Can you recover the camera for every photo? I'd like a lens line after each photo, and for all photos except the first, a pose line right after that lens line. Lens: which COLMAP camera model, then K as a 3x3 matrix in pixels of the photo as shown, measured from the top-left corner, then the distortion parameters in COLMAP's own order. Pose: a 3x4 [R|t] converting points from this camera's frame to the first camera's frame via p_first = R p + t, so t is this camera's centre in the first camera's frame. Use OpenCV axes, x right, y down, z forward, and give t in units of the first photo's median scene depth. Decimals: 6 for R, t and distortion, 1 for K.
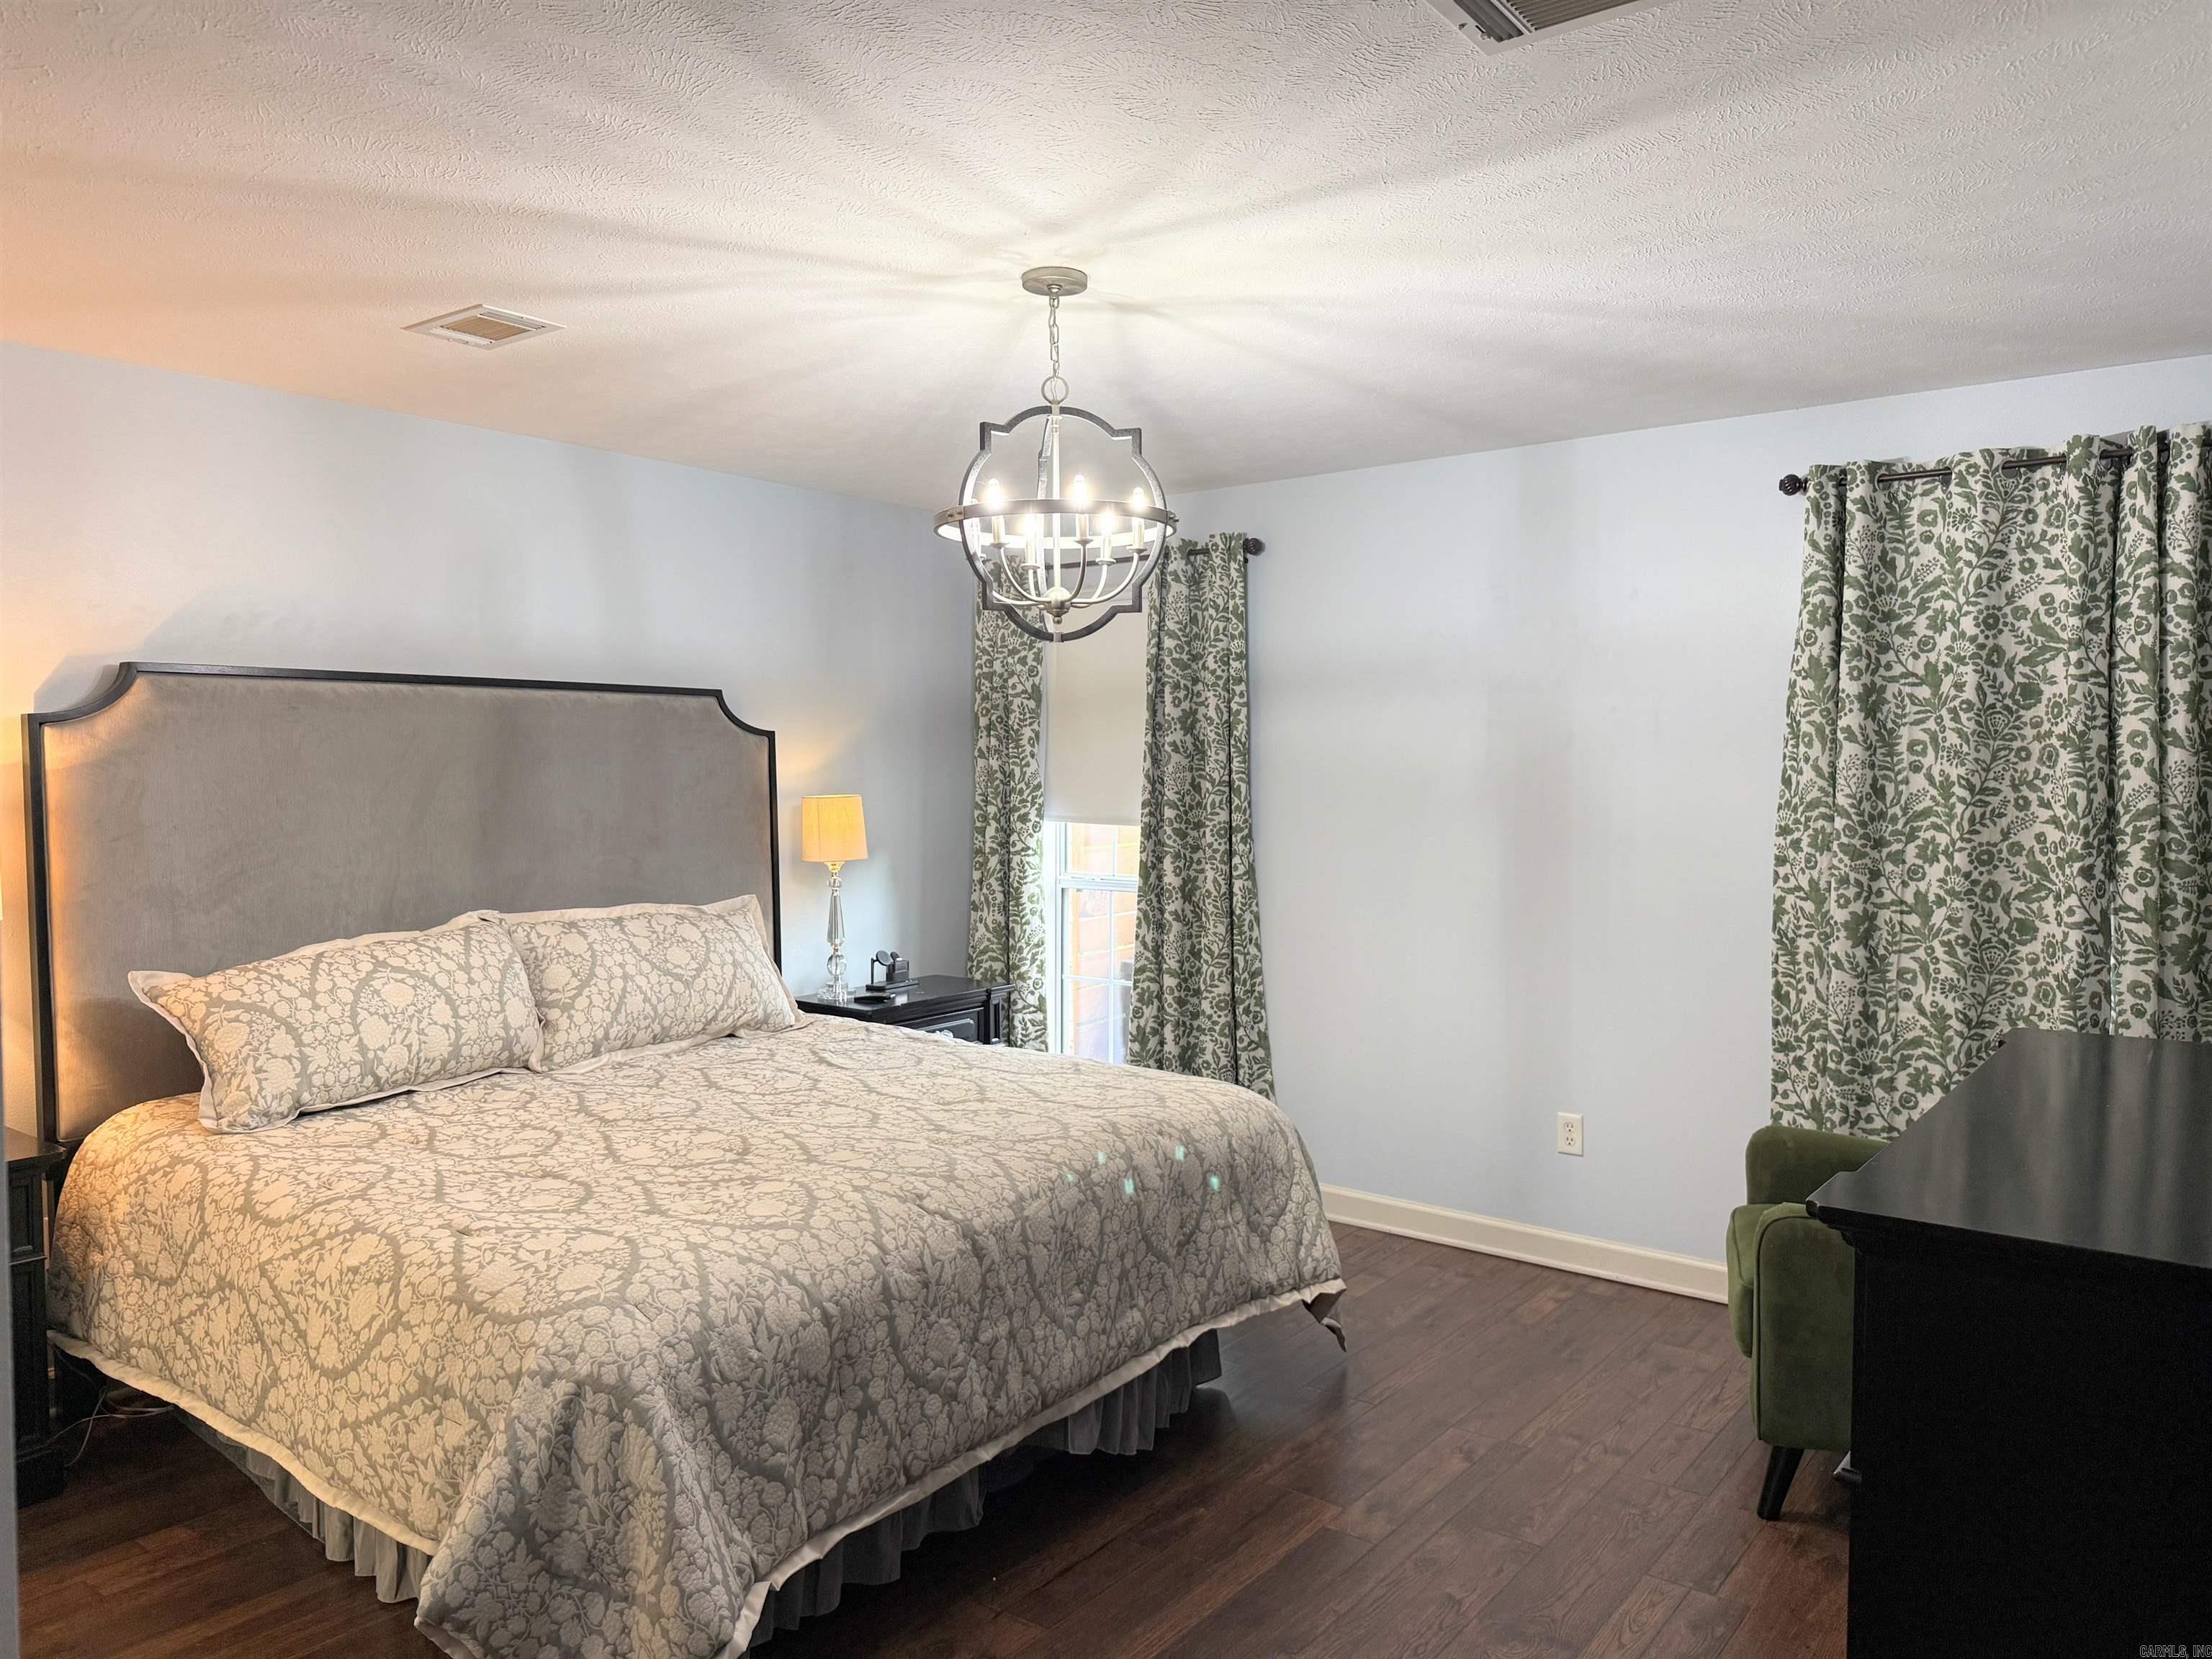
lens RADIAL K [[1536.9, 0, 1106.0], [0, 1536.9, 829.5], [0, 0, 1]] dist [0.095686, -0.142939]
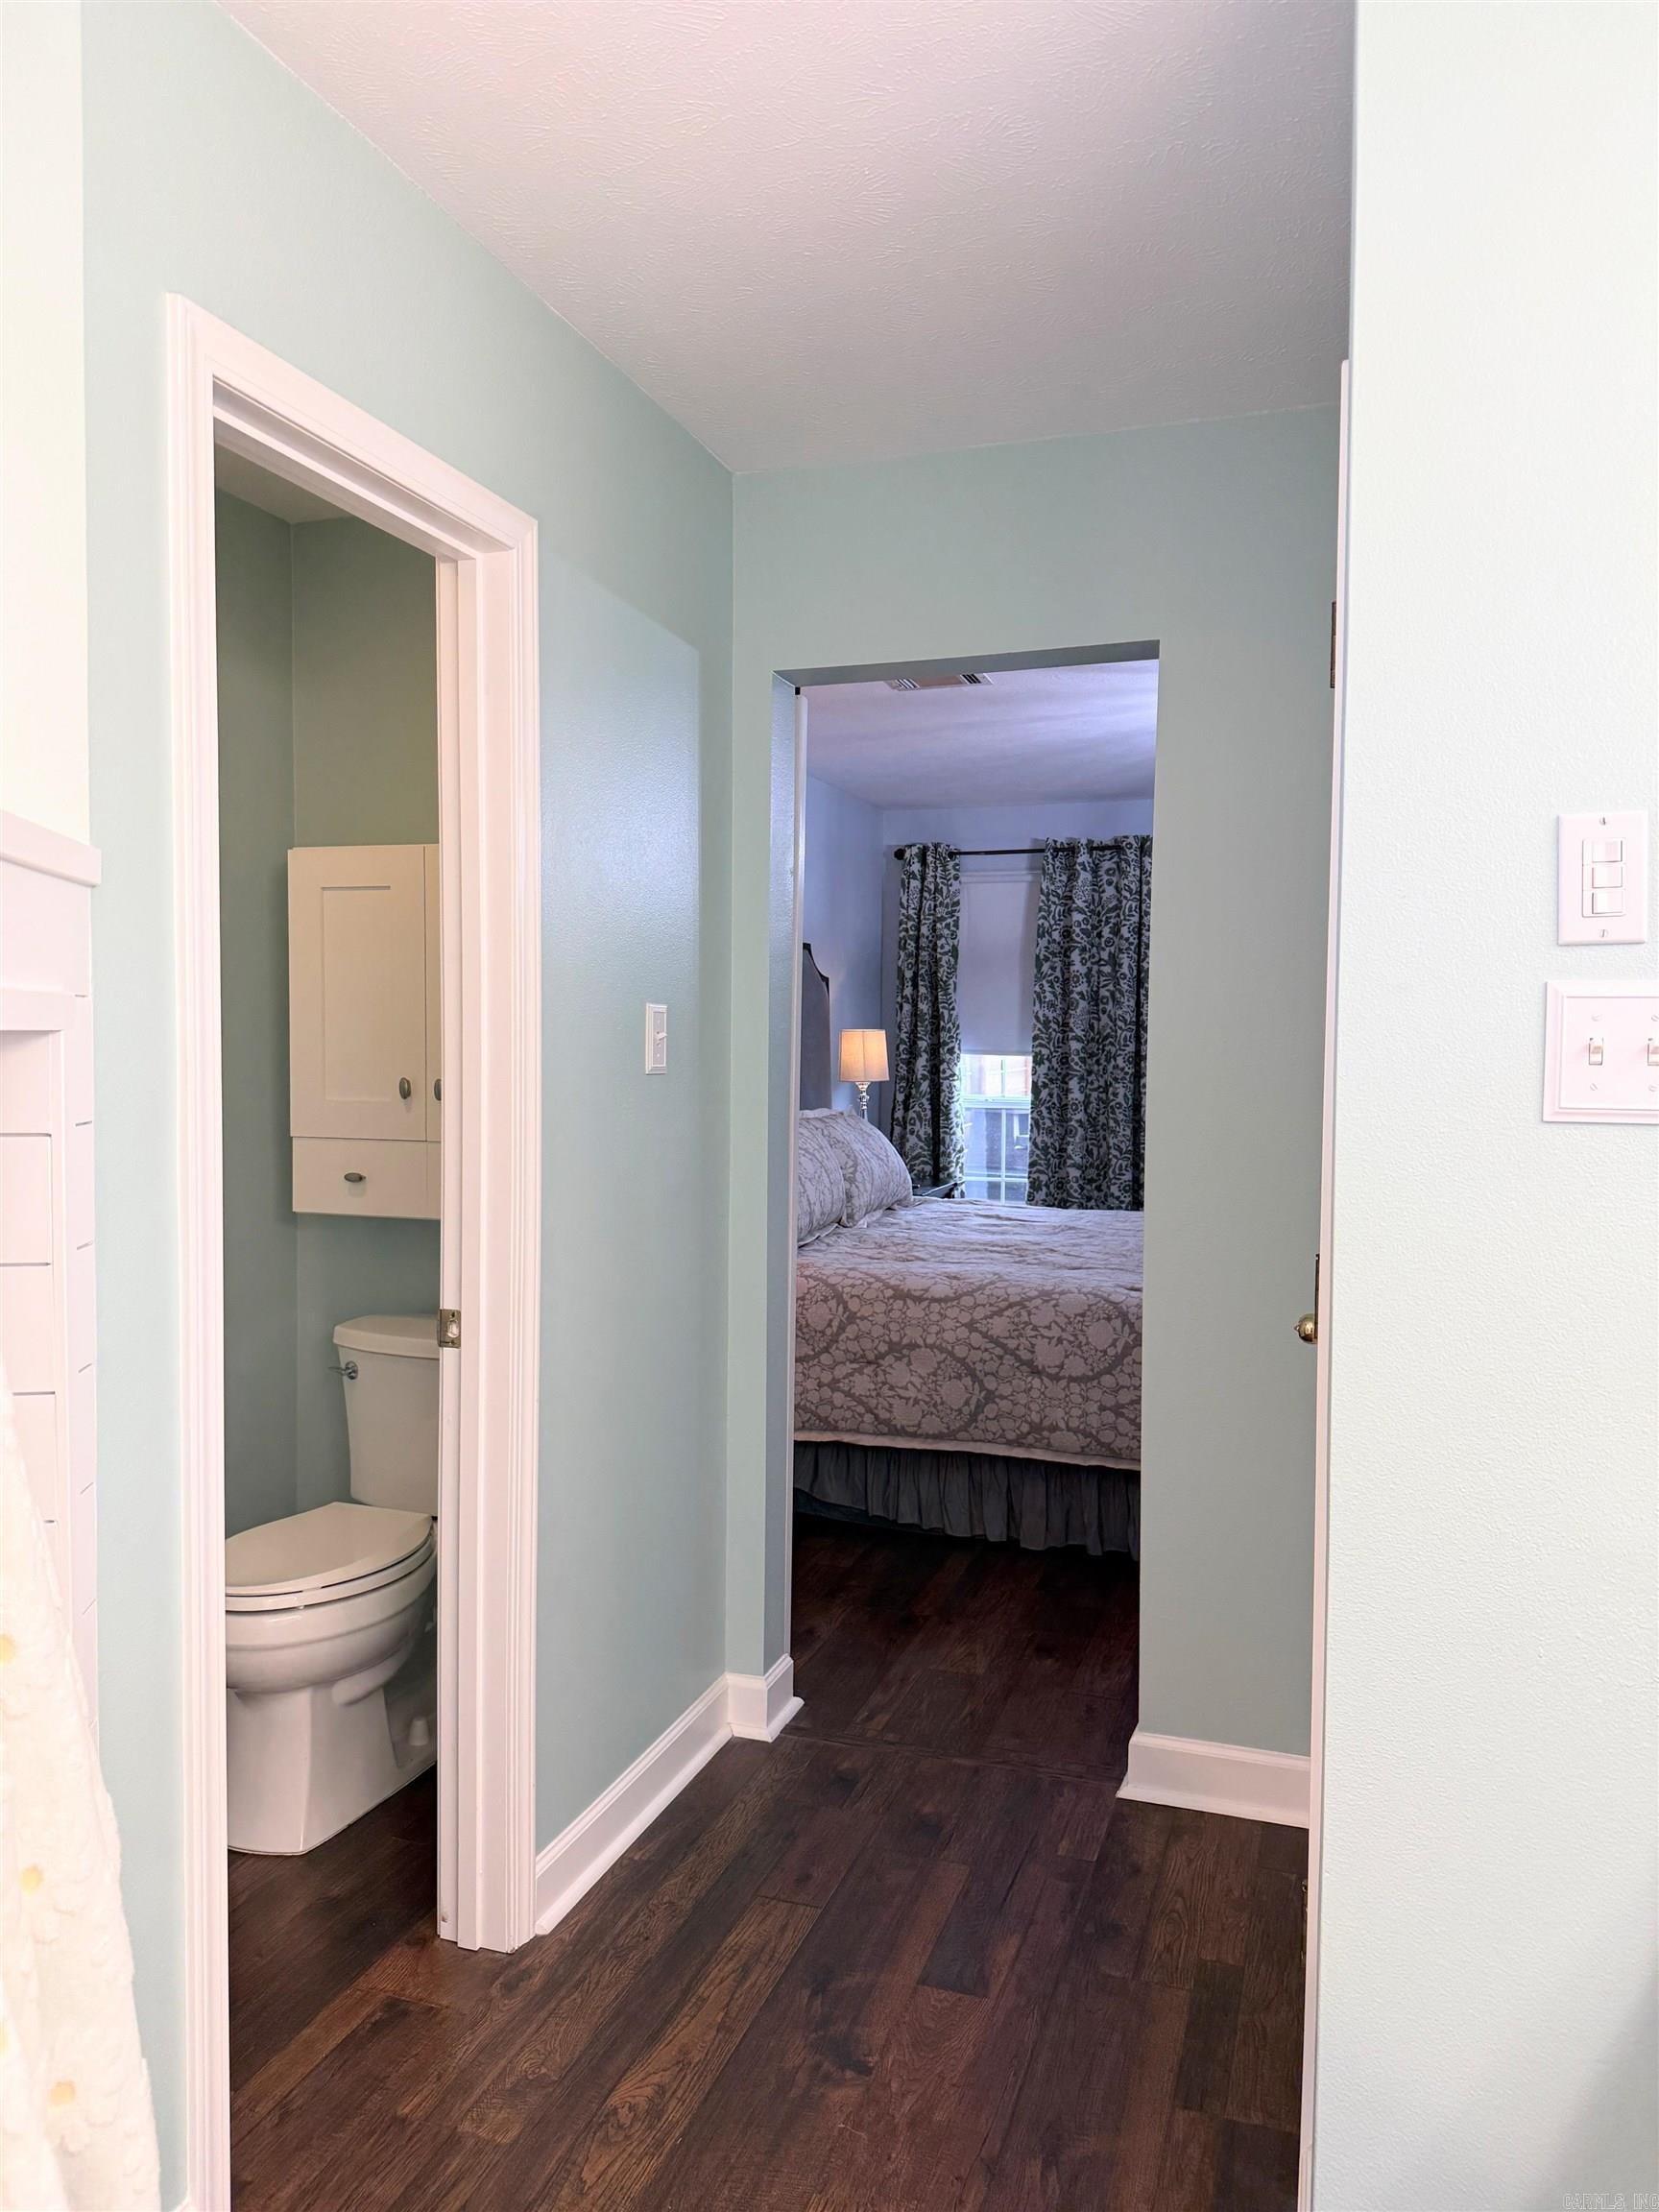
lens RADIAL K [[1536.9, 0, 829.5], [0, 1536.9, 1106.0], [0, 0, 1]] dist [0.095686, -0.142939]
pose [[0.935753, -0.008105, 0.352563, -0.593258], [0.008902, 0.999960, -0.000641, 0.037981], [-0.352544, 0.003738, 0.935788, -0.150696]]
